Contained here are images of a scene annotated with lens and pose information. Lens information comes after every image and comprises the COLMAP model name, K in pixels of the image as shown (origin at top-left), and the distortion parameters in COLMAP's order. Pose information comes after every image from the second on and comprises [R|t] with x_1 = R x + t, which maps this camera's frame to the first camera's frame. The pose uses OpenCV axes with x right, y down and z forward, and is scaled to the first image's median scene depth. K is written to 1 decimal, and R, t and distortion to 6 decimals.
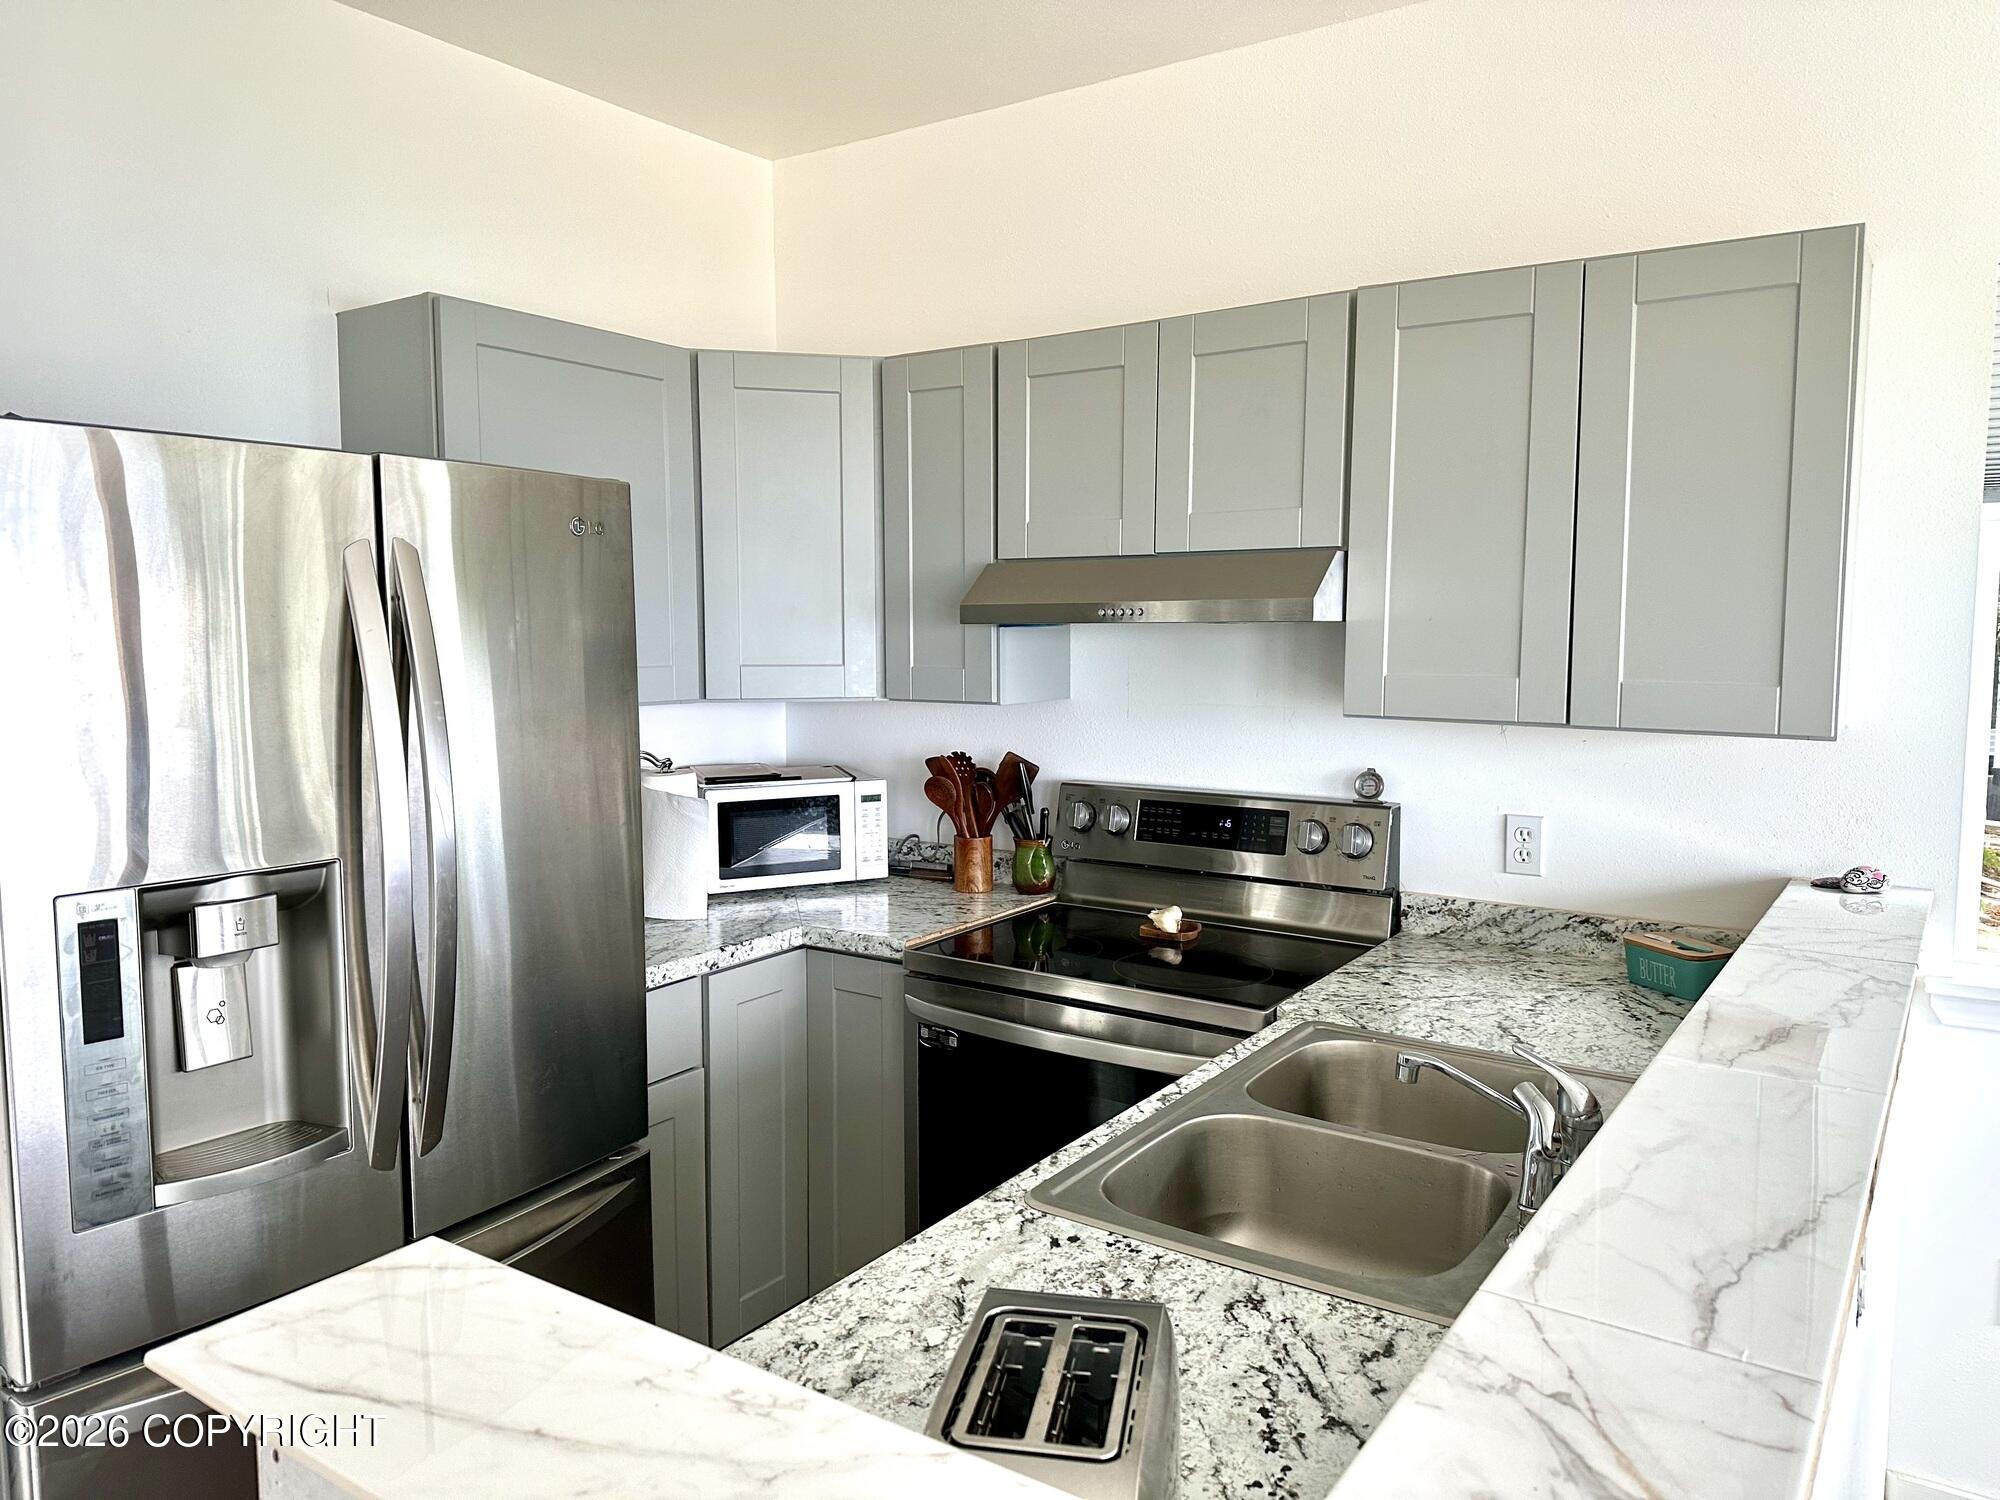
lens RADIAL K [[1411.0, 0, 995.5], [0, 1411.0, 755.1], [0, 0, 1]] dist [0.175292, -0.219991]
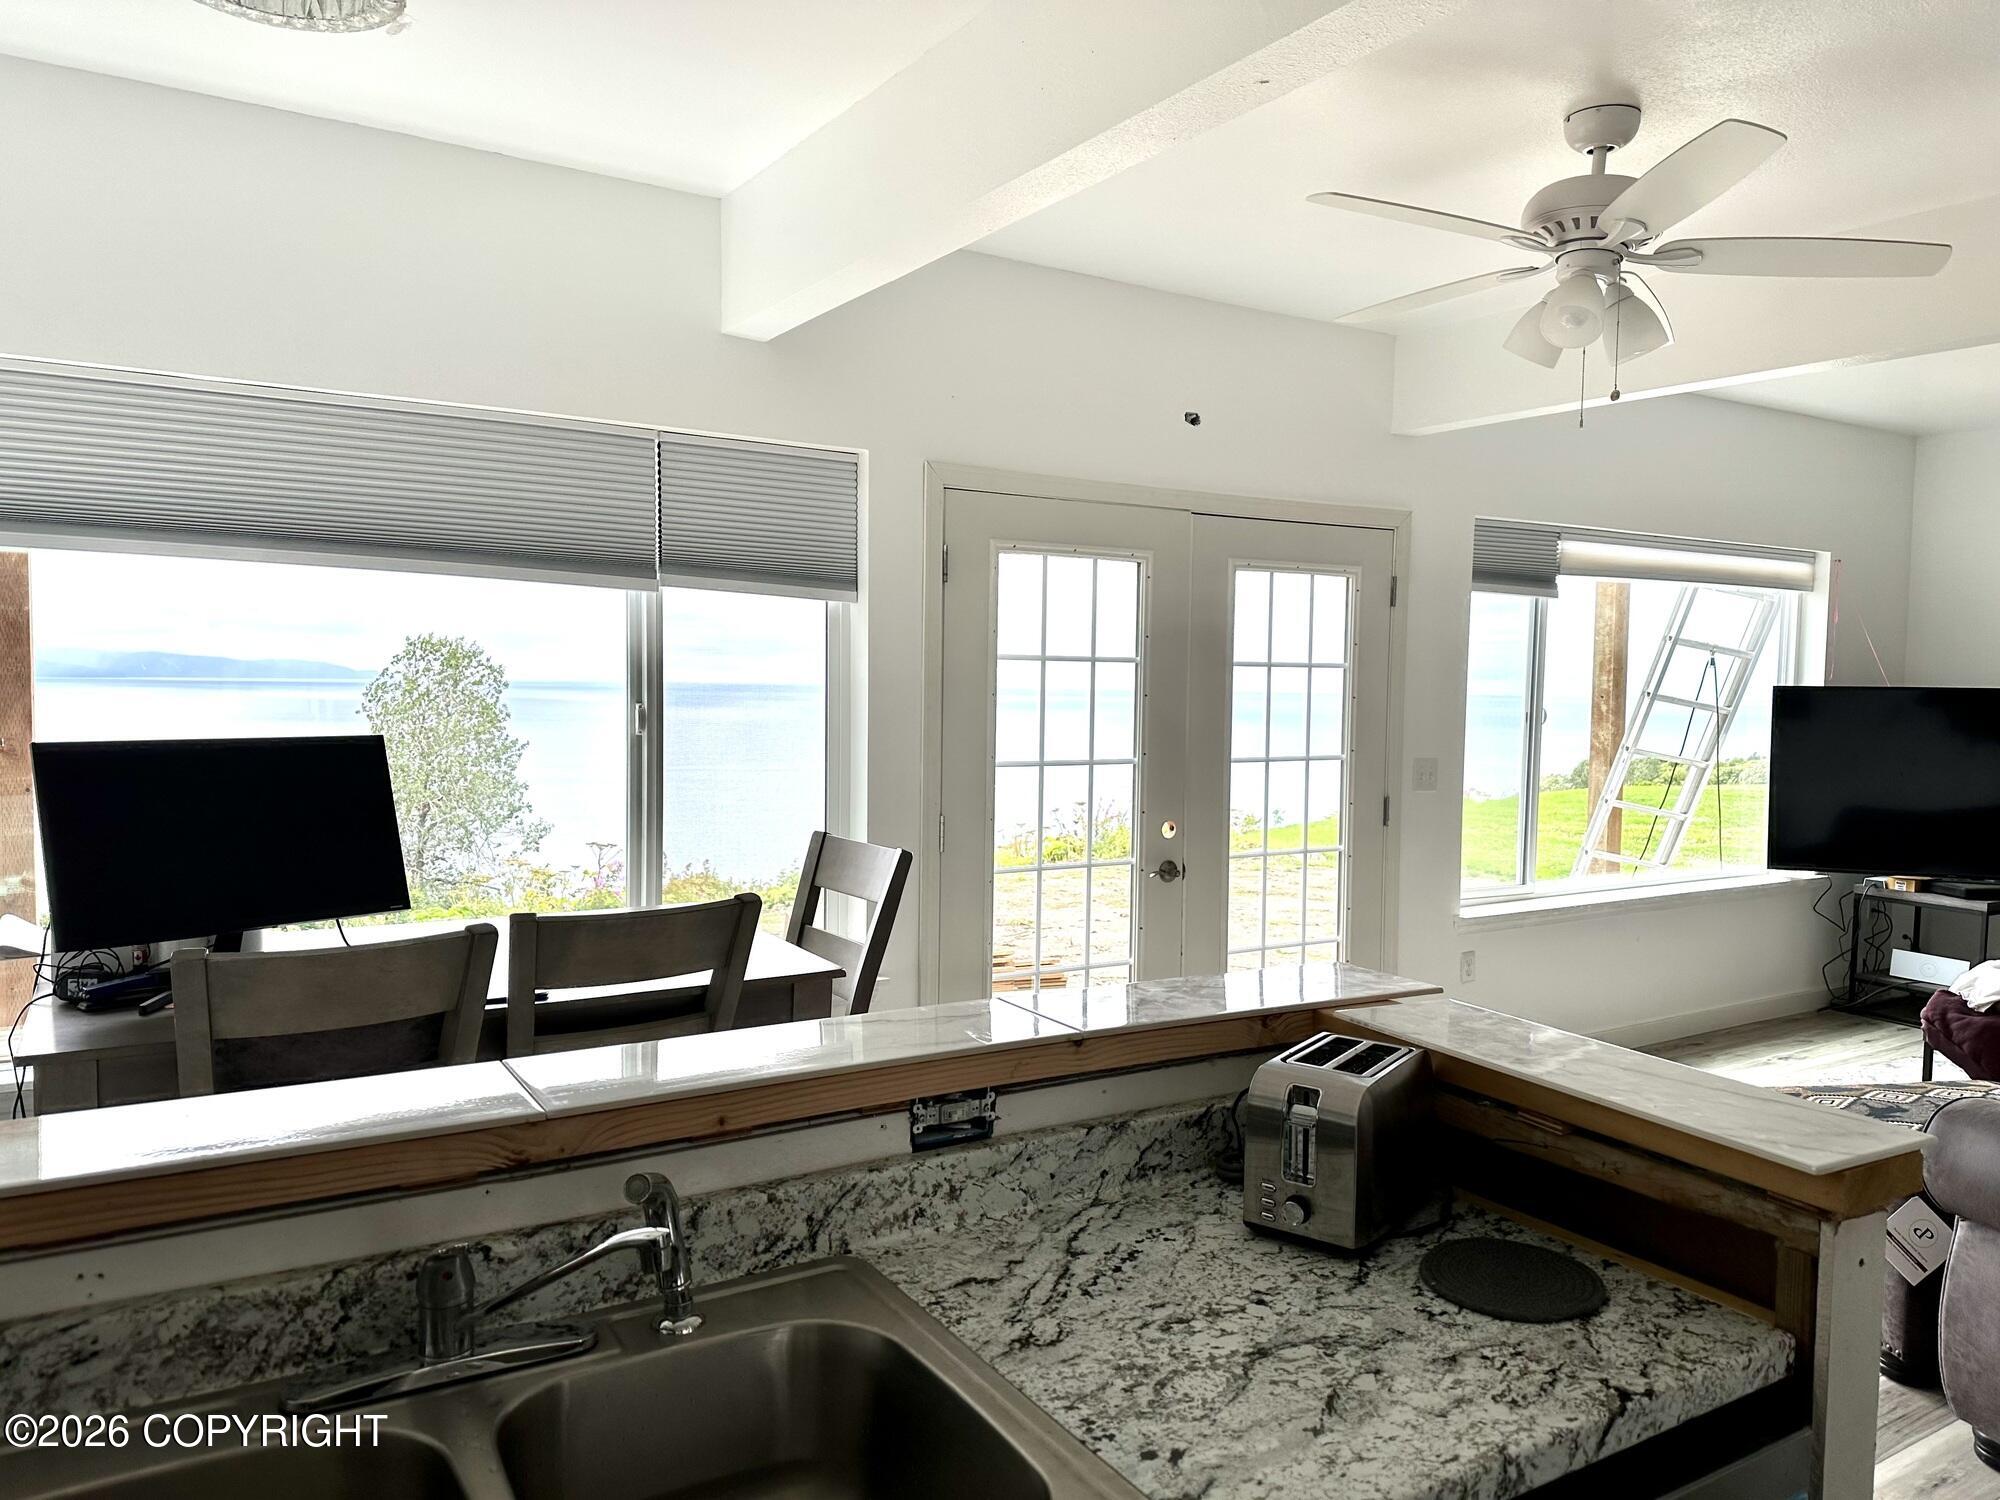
lens RADIAL K [[1411.0, 0, 995.5], [0, 1411.0, 755.1], [0, 0, 1]] dist [0.175292, -0.219991]
pose [[-0.912795, -0.040430, 0.406412, -0.195099], [0.019719, 0.989565, 0.142731, -0.164971], [-0.407942, 0.138298, -0.902473, 1.924973]]
